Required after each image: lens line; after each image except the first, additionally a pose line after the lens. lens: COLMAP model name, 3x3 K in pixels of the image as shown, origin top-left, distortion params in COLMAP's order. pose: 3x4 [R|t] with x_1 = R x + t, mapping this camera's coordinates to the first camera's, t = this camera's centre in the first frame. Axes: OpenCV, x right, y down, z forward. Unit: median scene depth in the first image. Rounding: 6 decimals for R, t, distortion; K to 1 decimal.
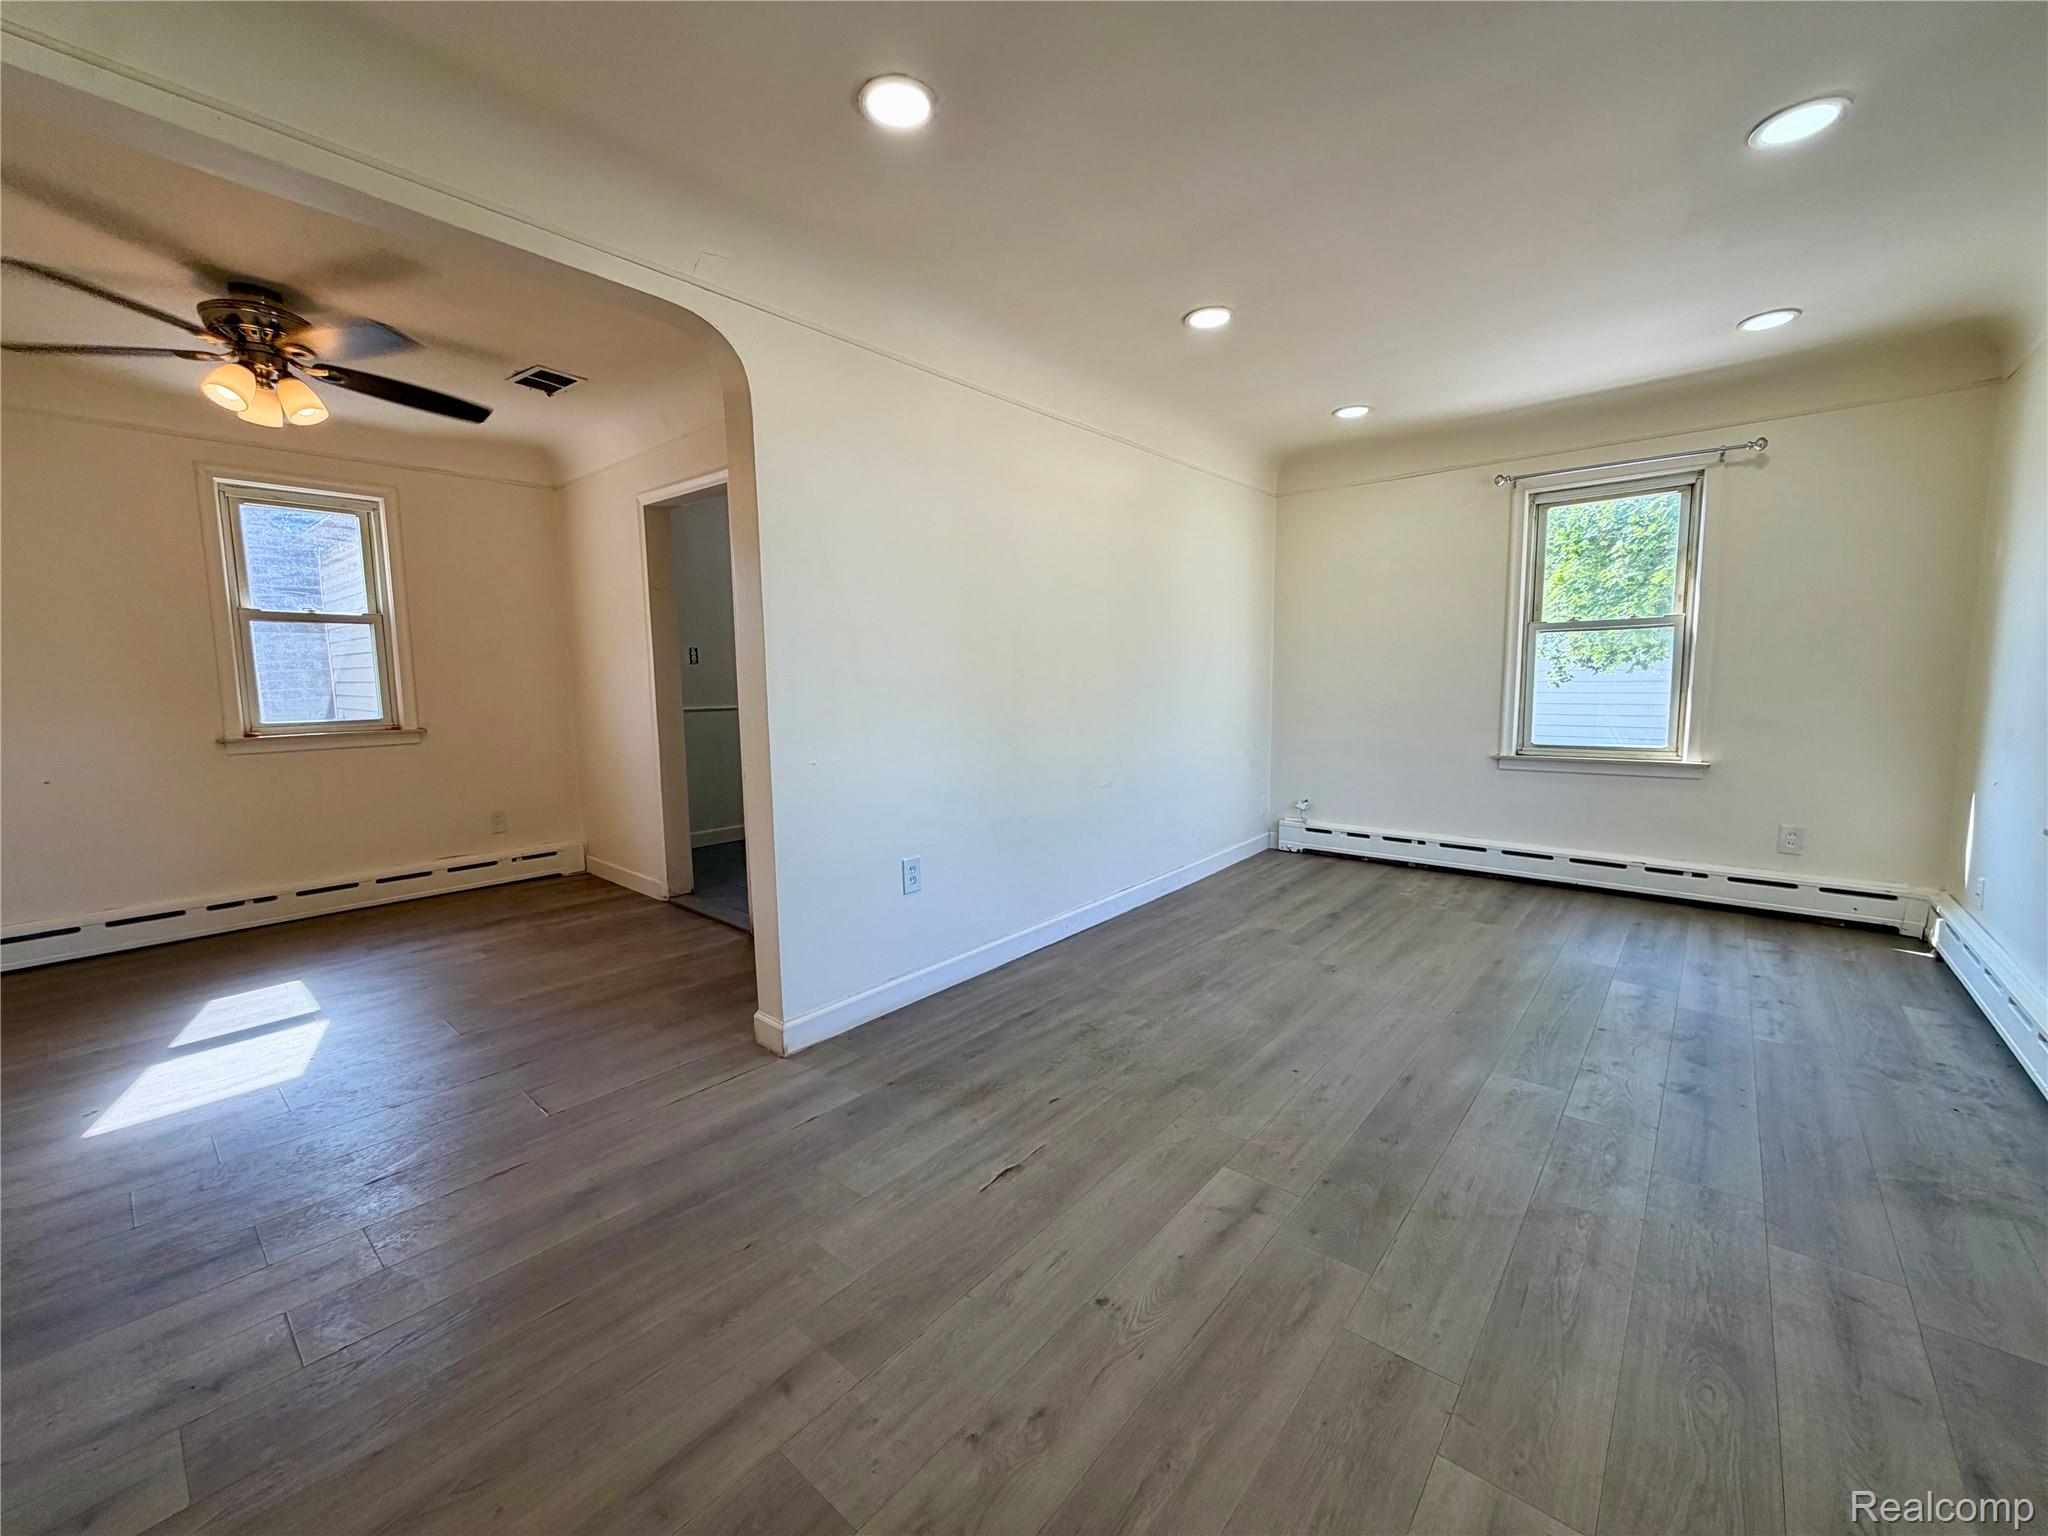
lens RADIAL K [[815.0, 0, 1017.2], [0, 815.0, 767.3], [0, 0, 1]] dist [-0.003658, 0.000669]
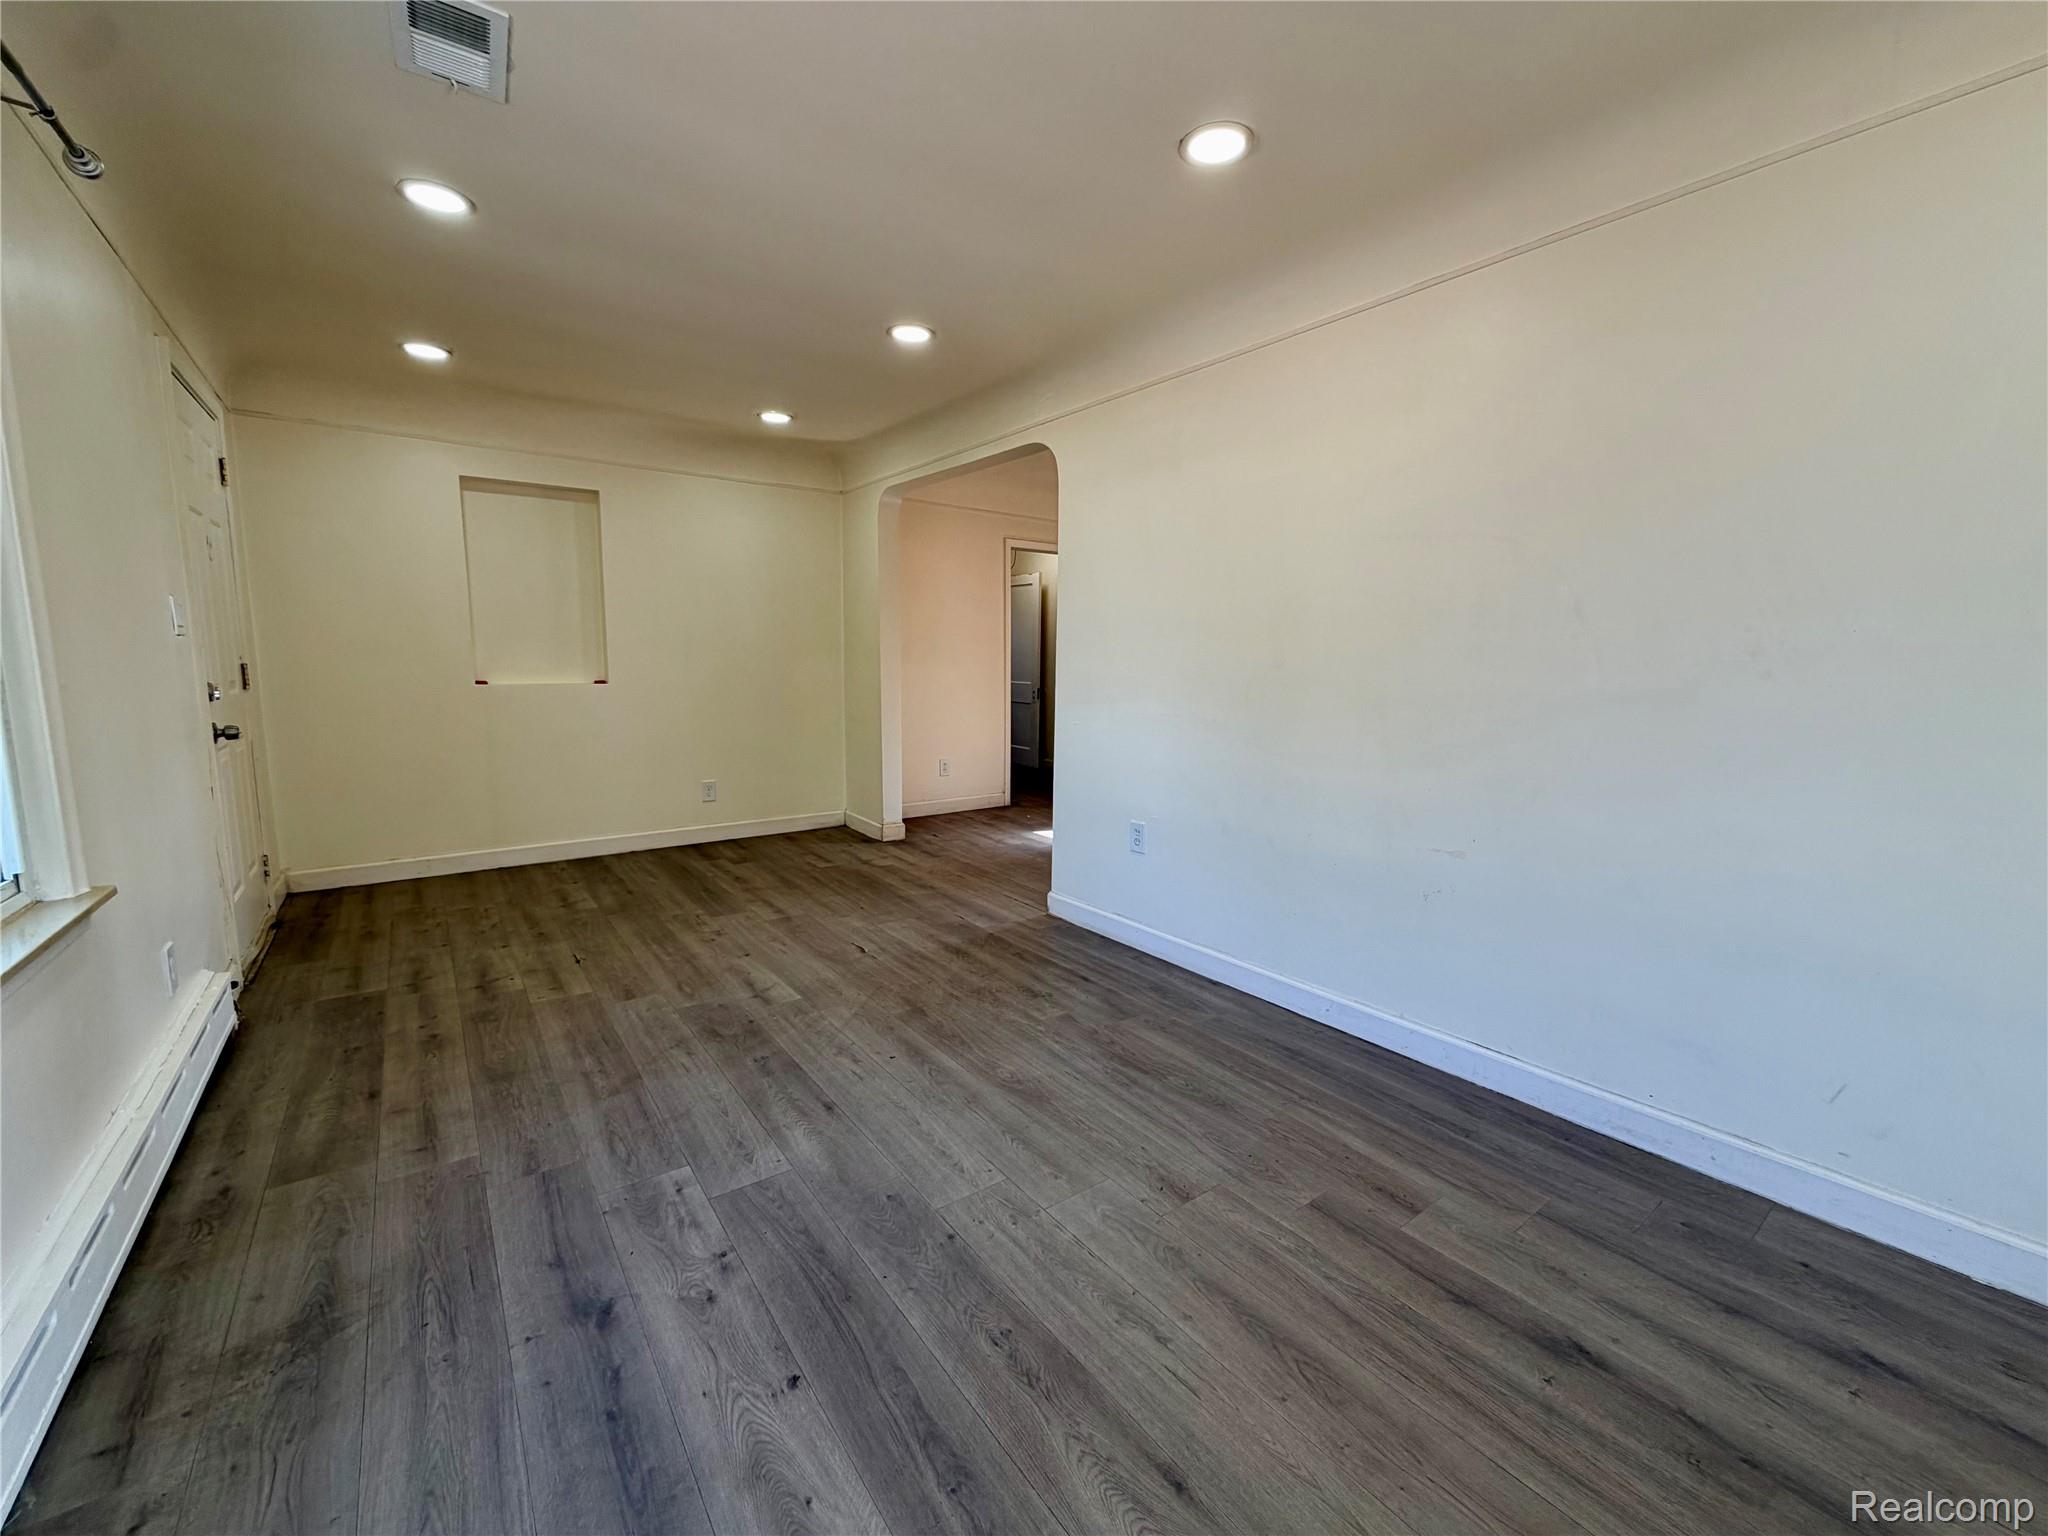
lens RADIAL K [[815.0, 0, 1018.5], [0, 815.0, 766.5], [0, 0, 1]] dist [-0.003658, 0.000669]
pose [[-0.215251, 0.139428, -0.966554, 0.960498], [-0.121127, 0.978300, 0.168097, -0.131564], [0.969018, 0.153259, -0.193692, 1.003566]]
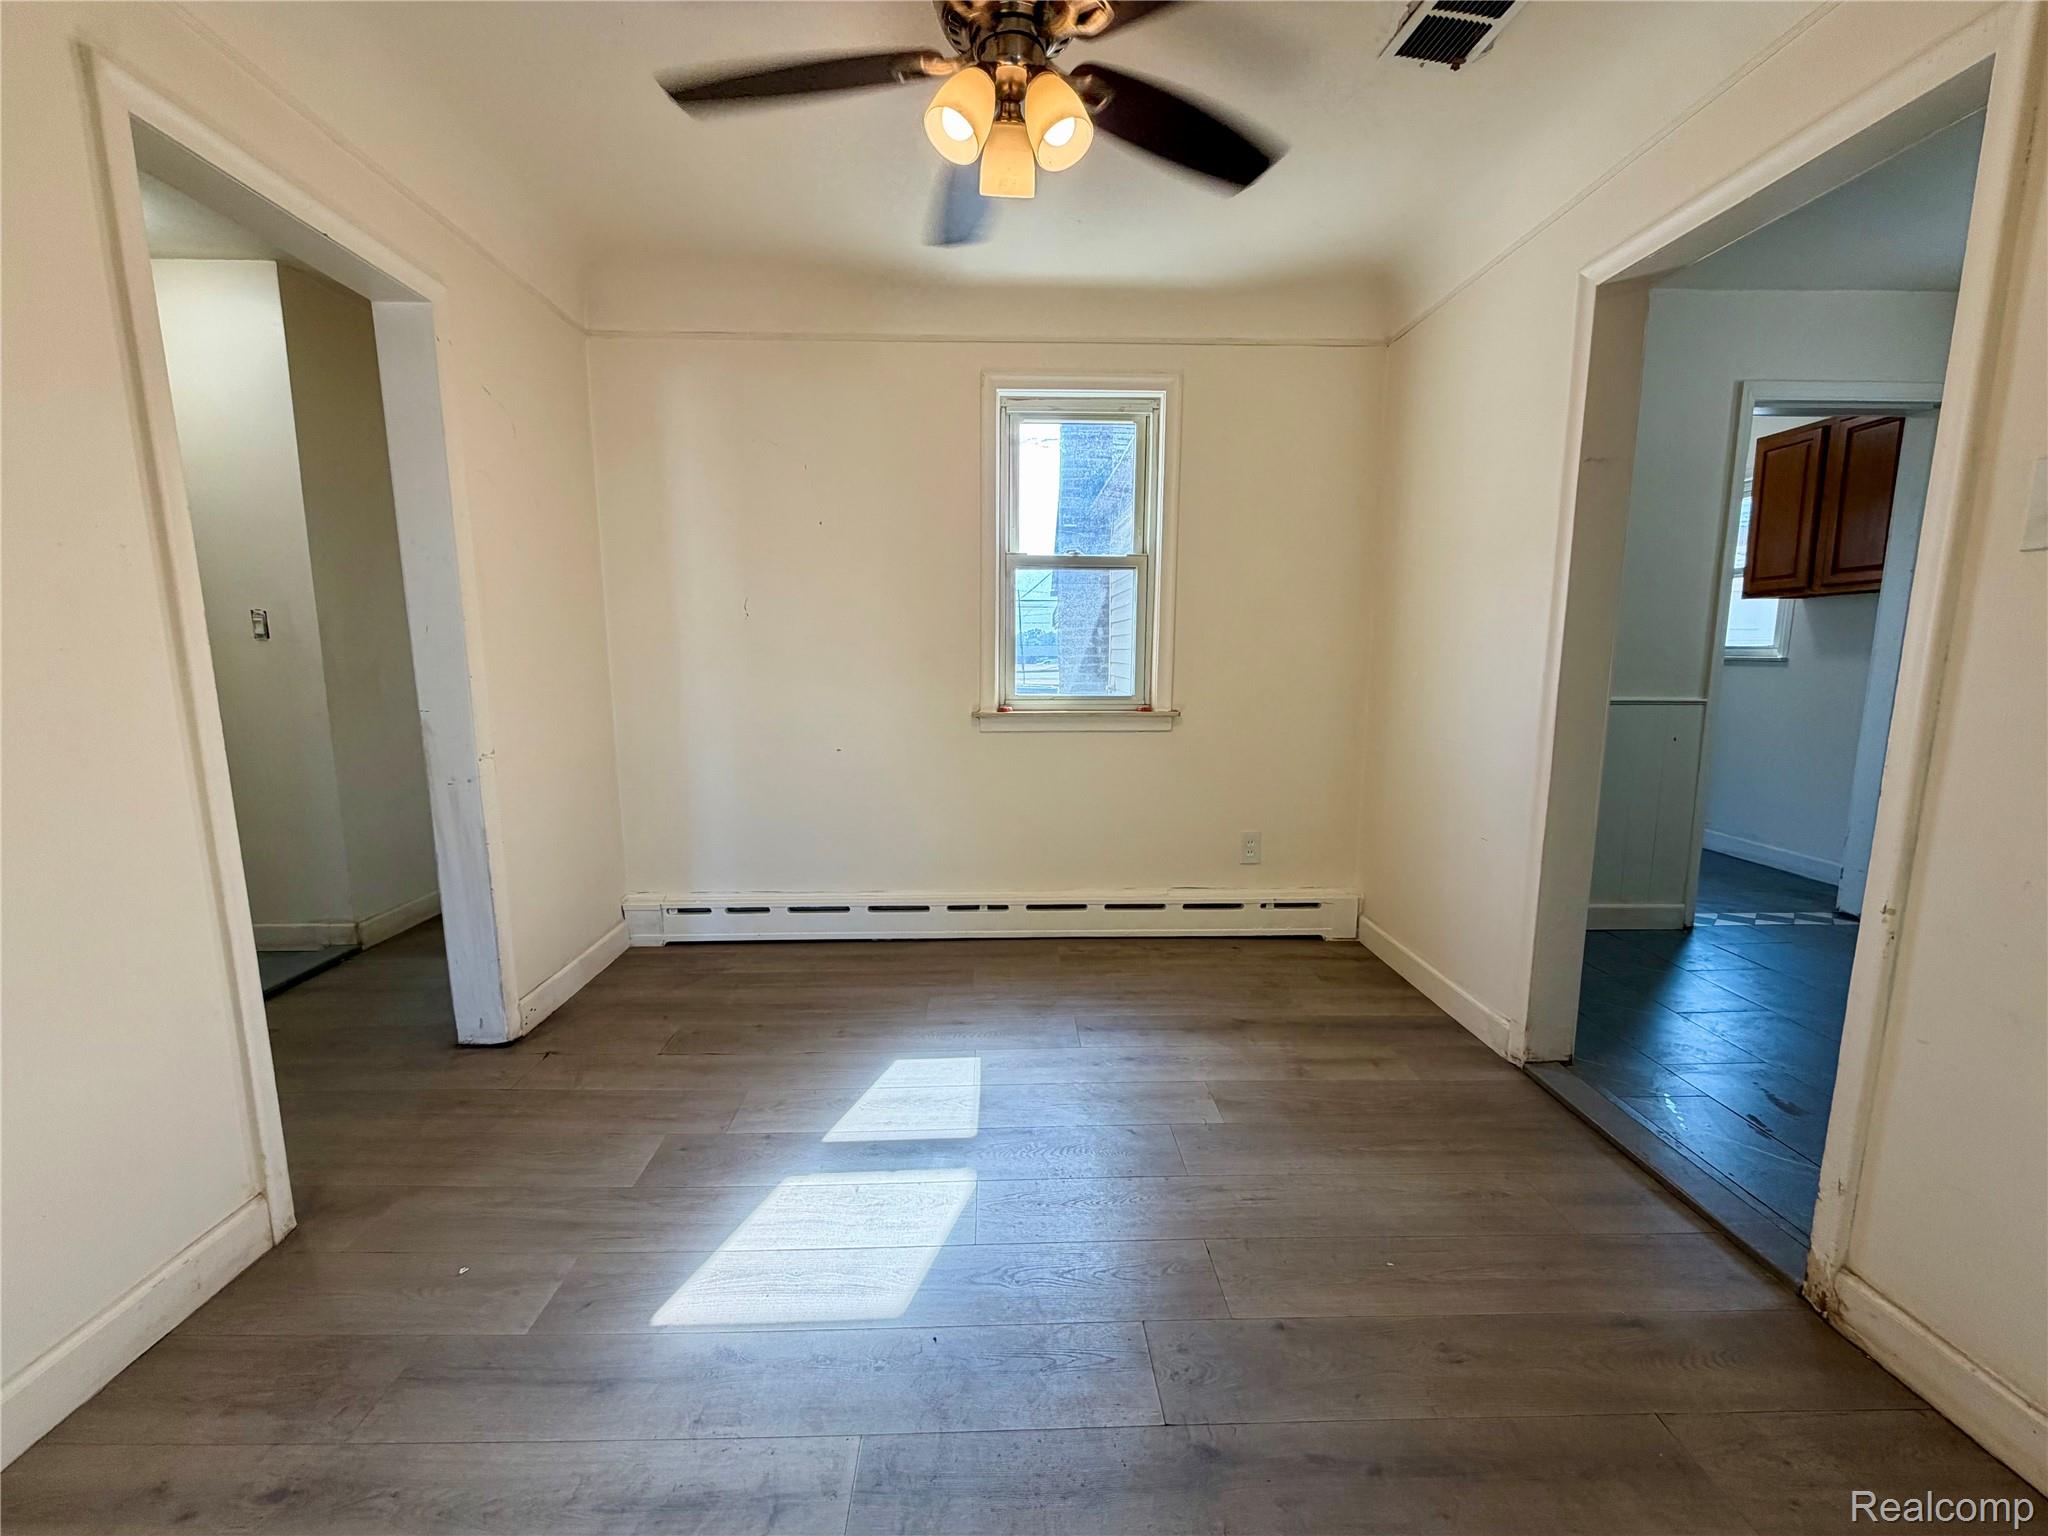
lens RADIAL K [[815.0, 0, 1019.7], [0, 815.0, 773.9], [0, 0, 1]] dist [-0.003658, 0.000669]
pose [[0.679103, 0.124126, -0.723472, -0.466873], [-0.093441, 0.992199, 0.082521, -0.062924], [0.728071, 0.011562, 0.685404, 0.638628]]
